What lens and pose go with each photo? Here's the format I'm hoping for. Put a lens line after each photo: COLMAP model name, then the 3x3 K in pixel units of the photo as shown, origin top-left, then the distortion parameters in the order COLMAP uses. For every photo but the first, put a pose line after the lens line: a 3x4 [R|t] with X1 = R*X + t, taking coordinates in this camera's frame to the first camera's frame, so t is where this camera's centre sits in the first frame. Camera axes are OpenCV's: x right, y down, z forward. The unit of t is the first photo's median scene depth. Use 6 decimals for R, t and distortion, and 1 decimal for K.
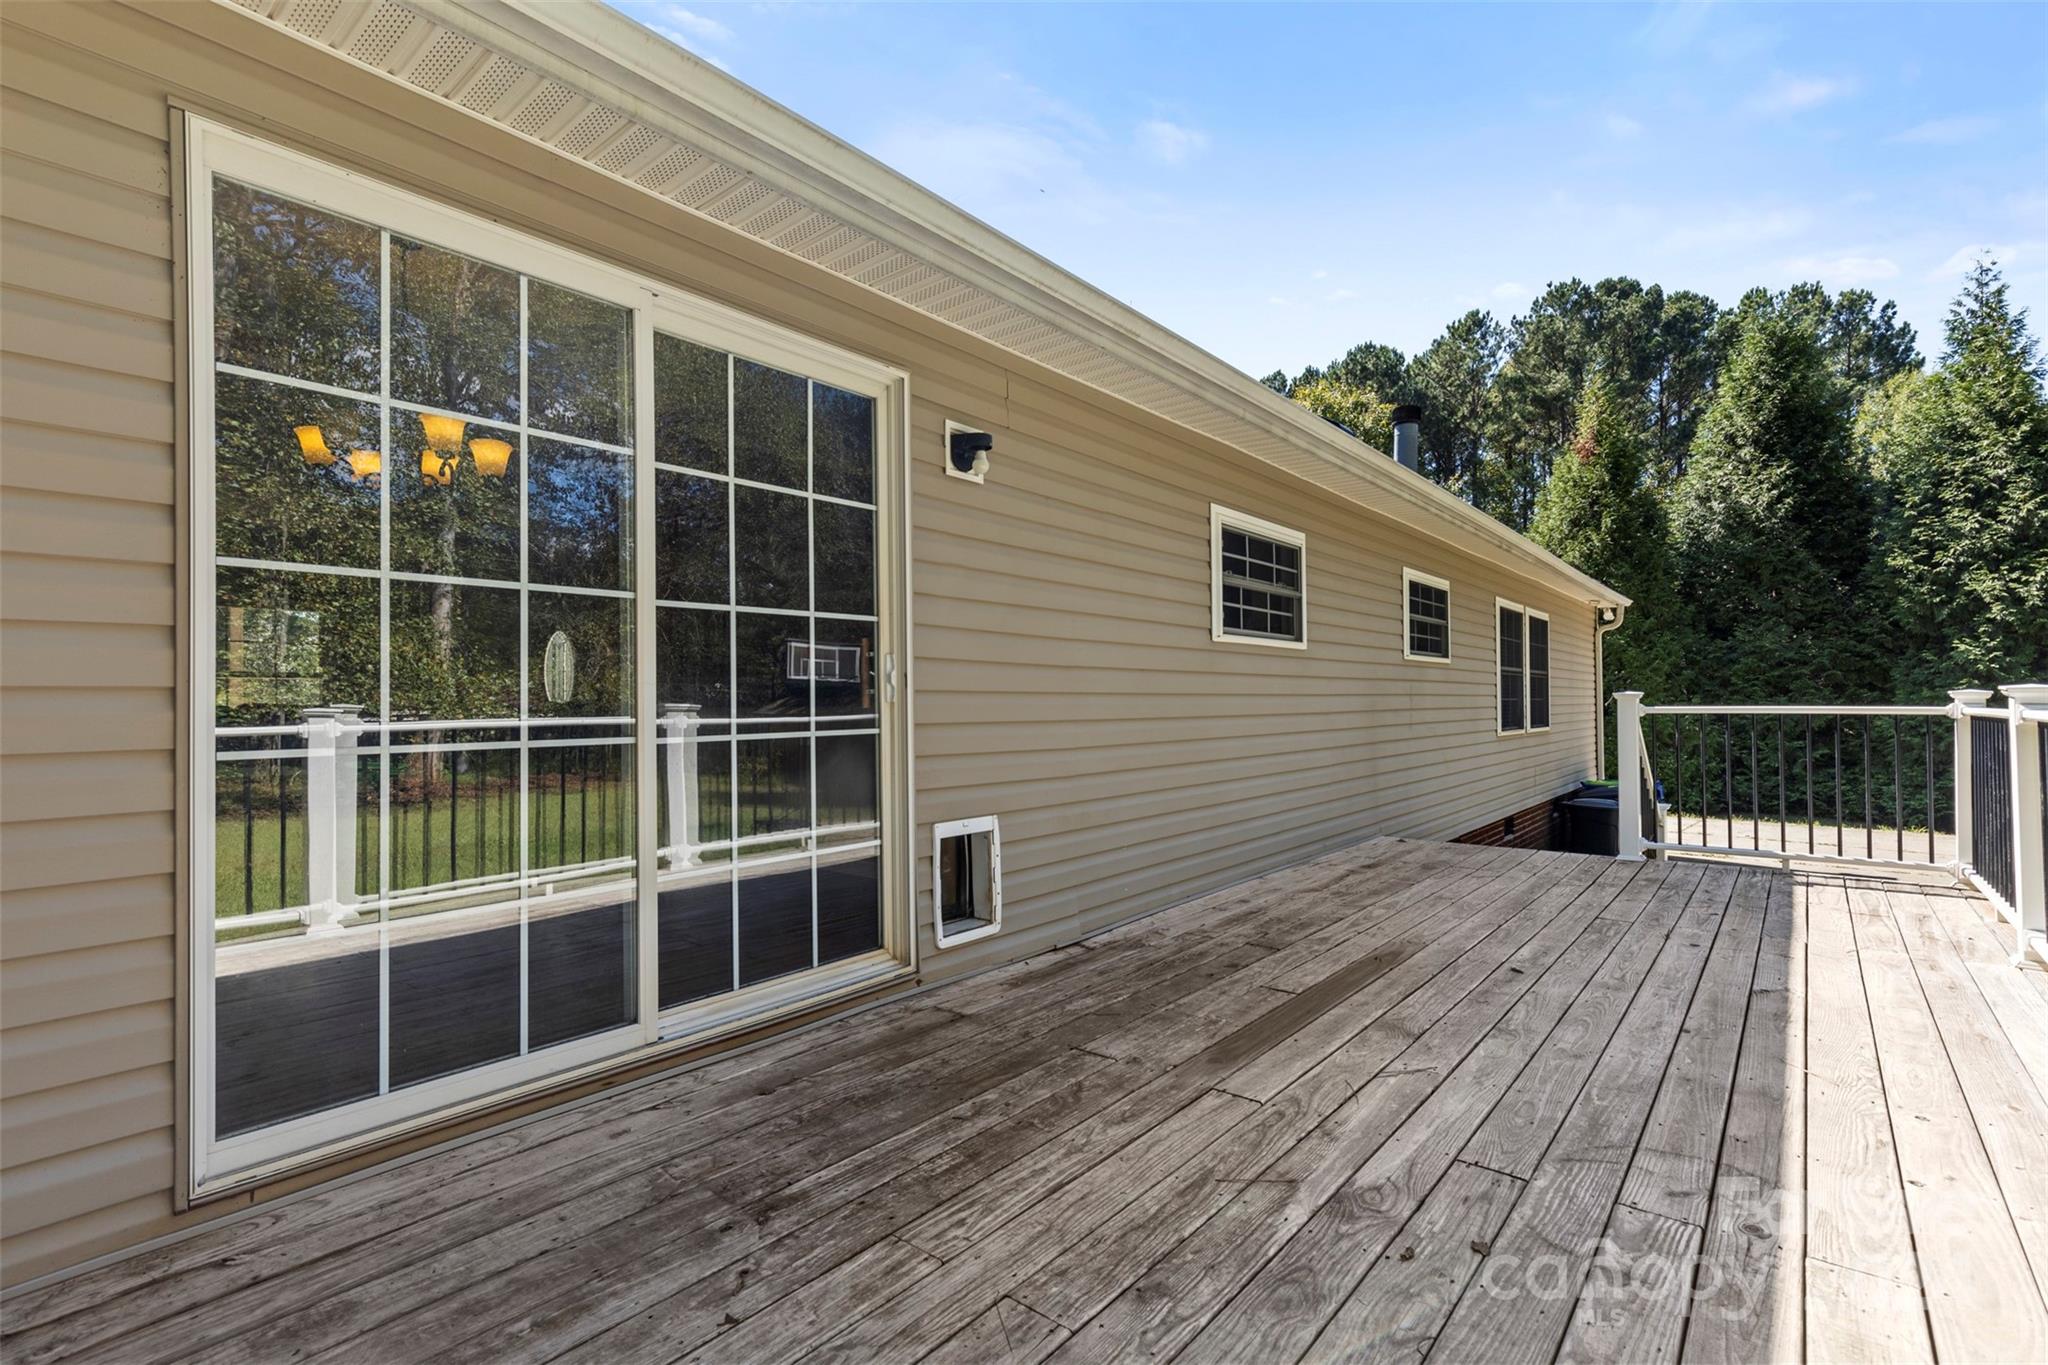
lens RADIAL K [[919.2, 0, 1025.9], [0, 919.2, 690.5], [0, 0, 1]] dist [0.004999, 0.000129]
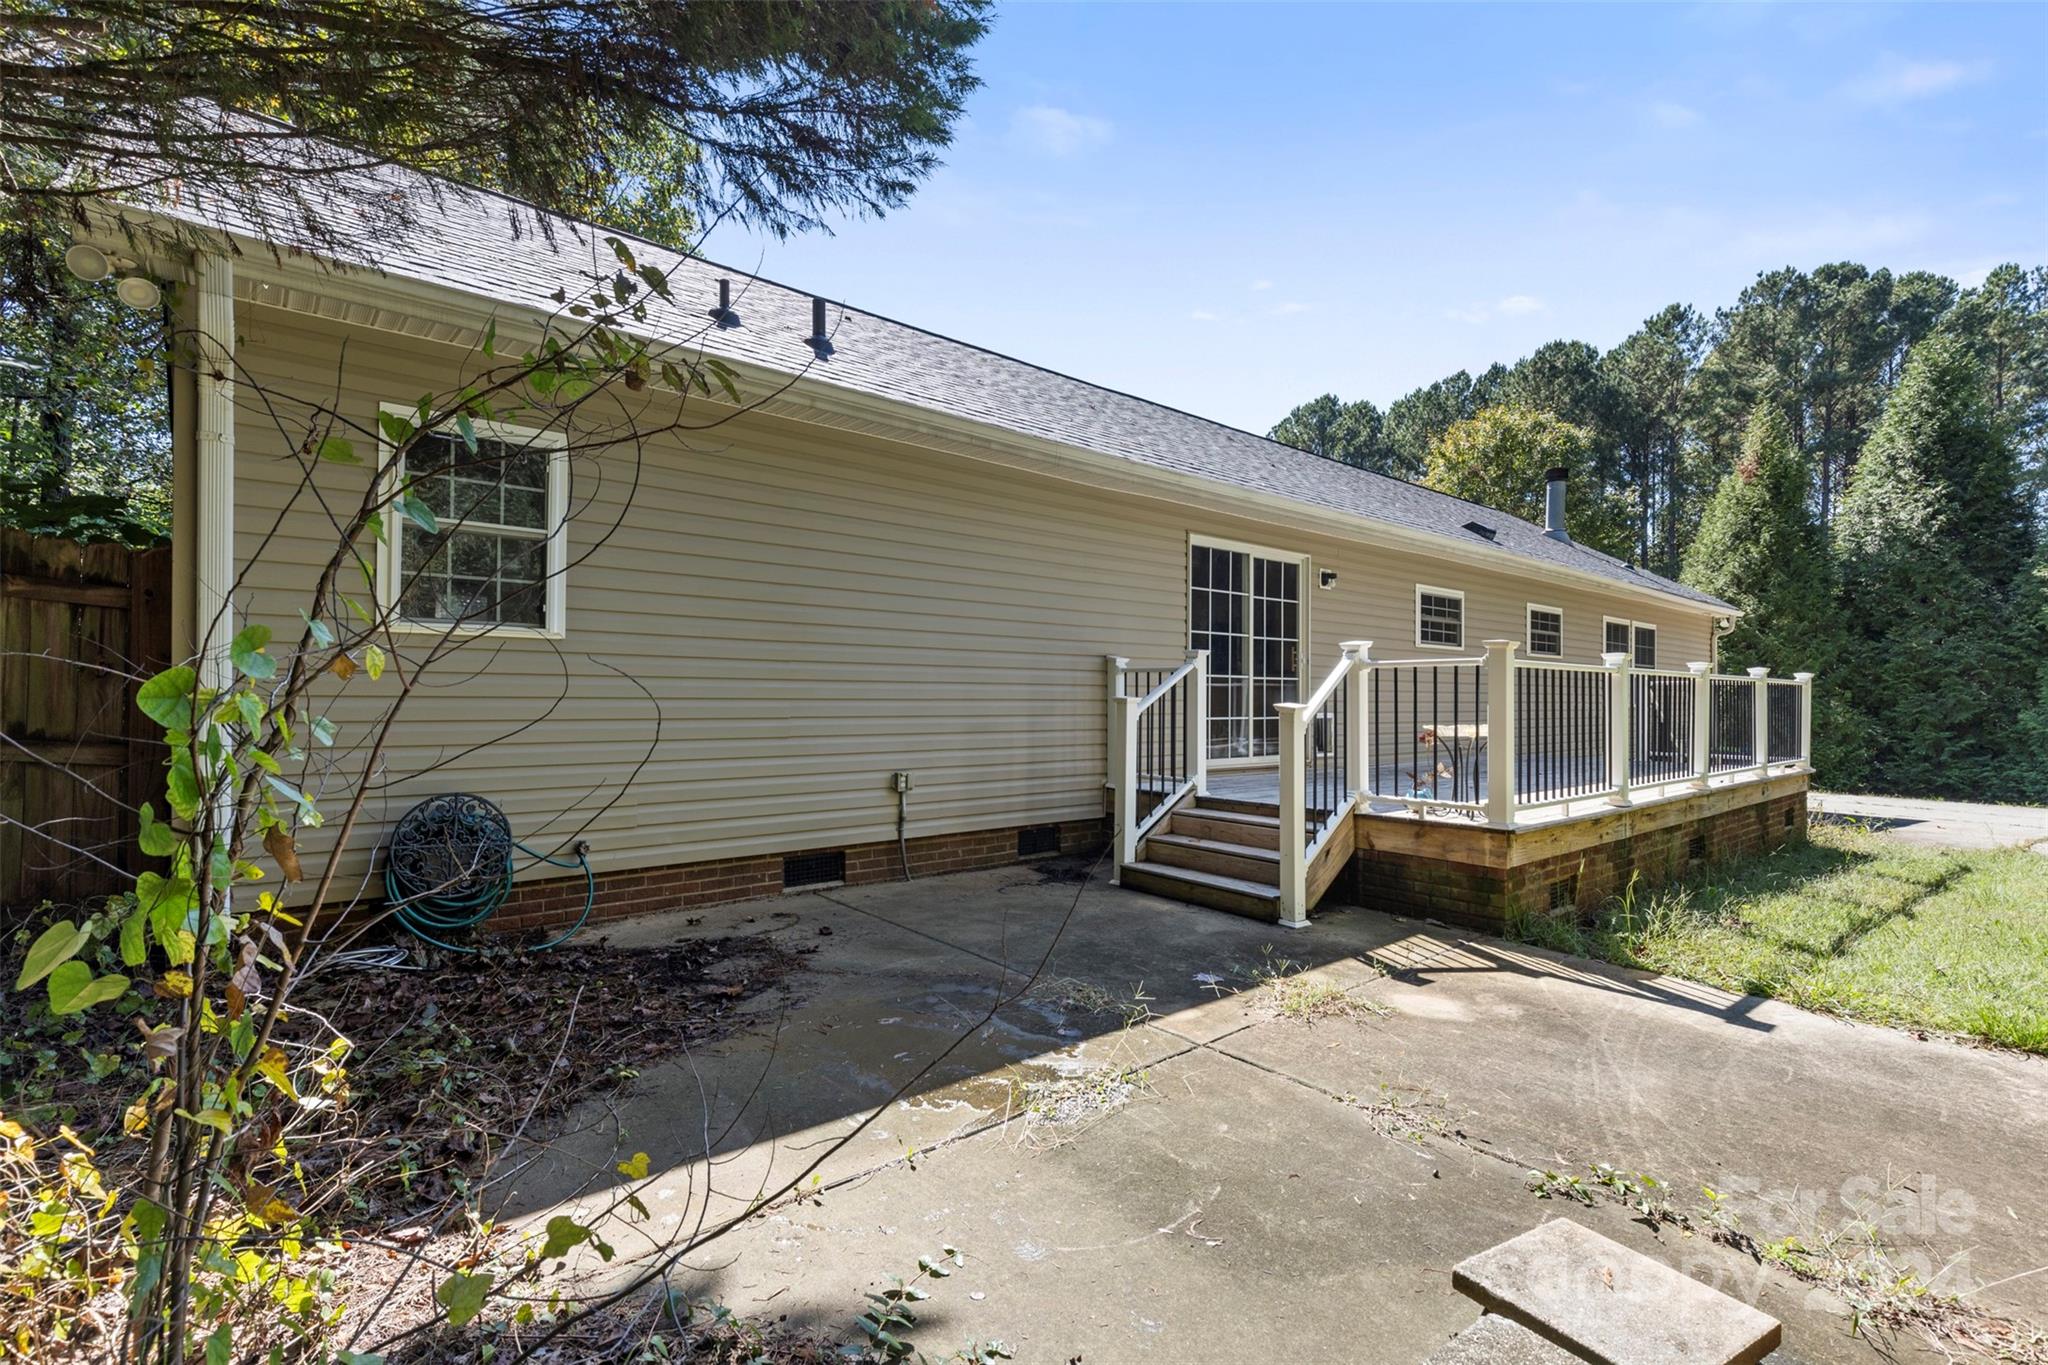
lens RADIAL K [[919.2, 0, 1025.9], [0, 919.2, 690.5], [0, 0, 1]] dist [0.004999, 0.000129]
pose [[0.985359, 0.016073, -0.169735, -0.072667], [-0.014615, 0.999845, 0.009838, 0.009097], [0.169867, -0.007213, 0.985441, -0.282968]]
